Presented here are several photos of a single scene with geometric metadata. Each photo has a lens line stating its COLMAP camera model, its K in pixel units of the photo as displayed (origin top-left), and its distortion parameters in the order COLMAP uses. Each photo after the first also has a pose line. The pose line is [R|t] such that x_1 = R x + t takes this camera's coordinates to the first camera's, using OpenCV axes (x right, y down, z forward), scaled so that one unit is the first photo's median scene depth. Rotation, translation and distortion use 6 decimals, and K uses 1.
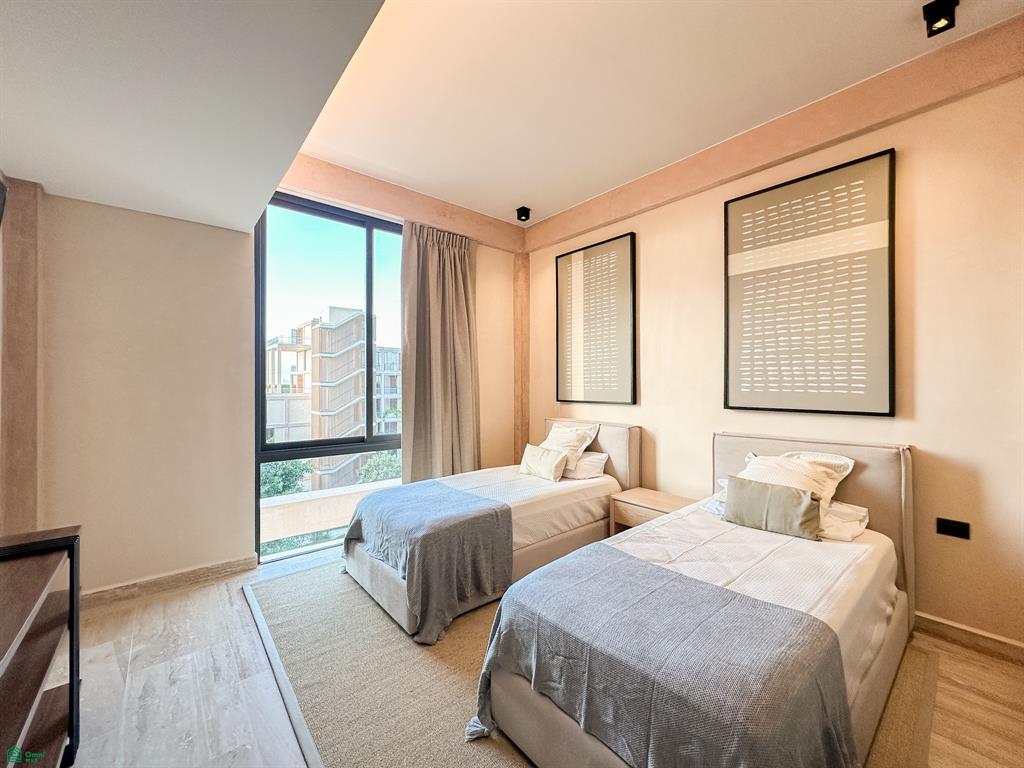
lens RADIAL K [[412.9, 0, 513.7], [0, 412.9, 383.6], [0, 0, 1]] dist [0.001938, 0.000260]
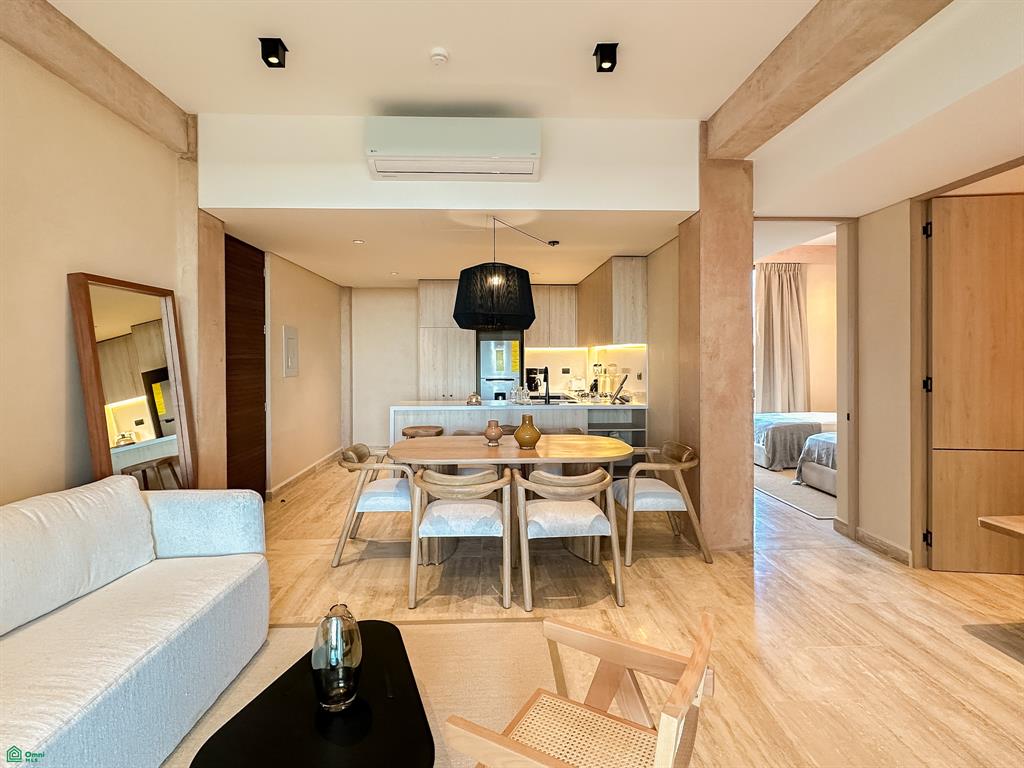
lens RADIAL K [[504.5, 0, 512.3], [0, 504.5, 360.1], [0, 0, 1]] dist [-0.000268, 0.000495]
pose [[0.788081, -0.003413, -0.615563, 0.344977], [0.009830, 0.999927, 0.007040, -0.033412], [0.615494, -0.011599, 0.788056, -1.964632]]
